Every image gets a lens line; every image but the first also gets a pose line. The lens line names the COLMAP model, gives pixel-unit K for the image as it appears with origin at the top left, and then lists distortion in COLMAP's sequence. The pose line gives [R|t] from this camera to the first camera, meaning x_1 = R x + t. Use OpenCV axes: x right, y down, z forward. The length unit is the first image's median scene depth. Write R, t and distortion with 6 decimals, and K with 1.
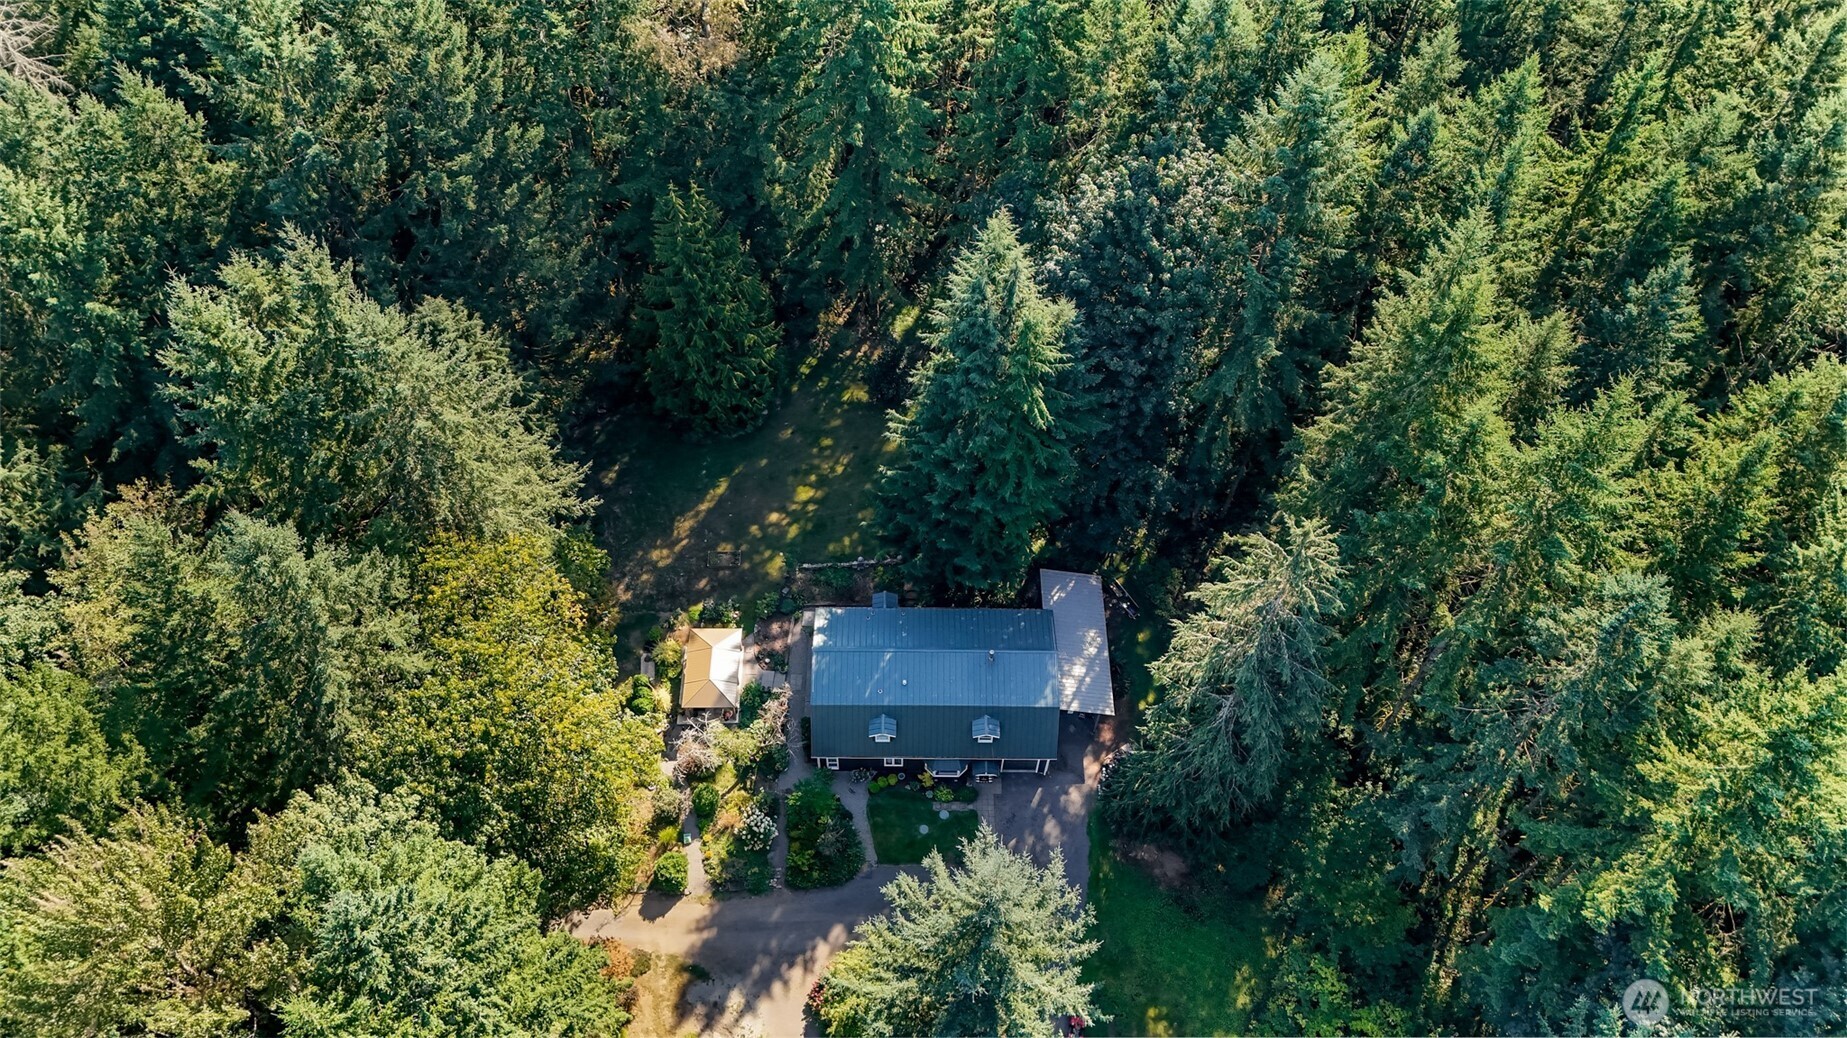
lens RADIAL K [[1356.5, 0, 919.0], [0, 1356.5, 508.7], [0, 0, 1]] dist [0.067642, -0.003213]
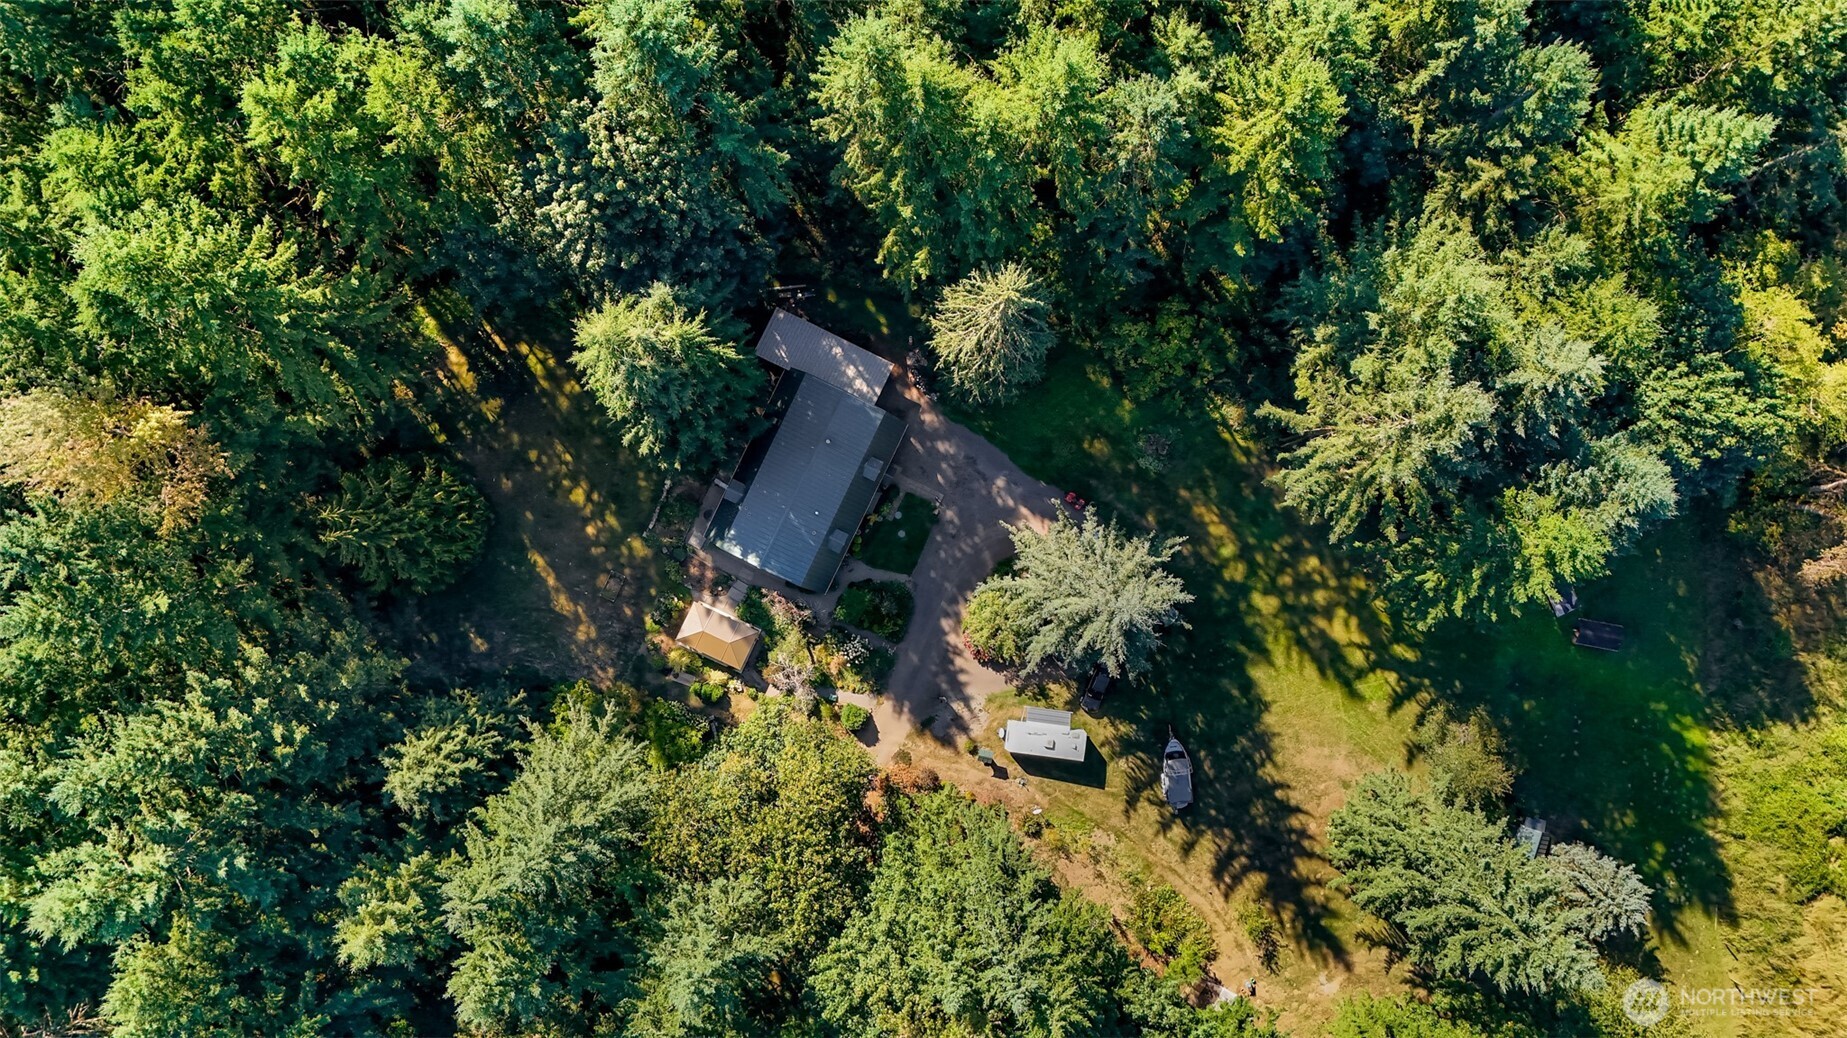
lens RADIAL K [[1356.5, 0, 916.5], [0, 1356.5, 522.1], [0, 0, 1]] dist [0.067642, -0.003213]
pose [[0.434282, -0.900606, -0.017568, 0.042117], [0.733756, 0.342378, 0.586839, -0.520359], [-0.522496, -0.267744, 0.809513, -0.067960]]
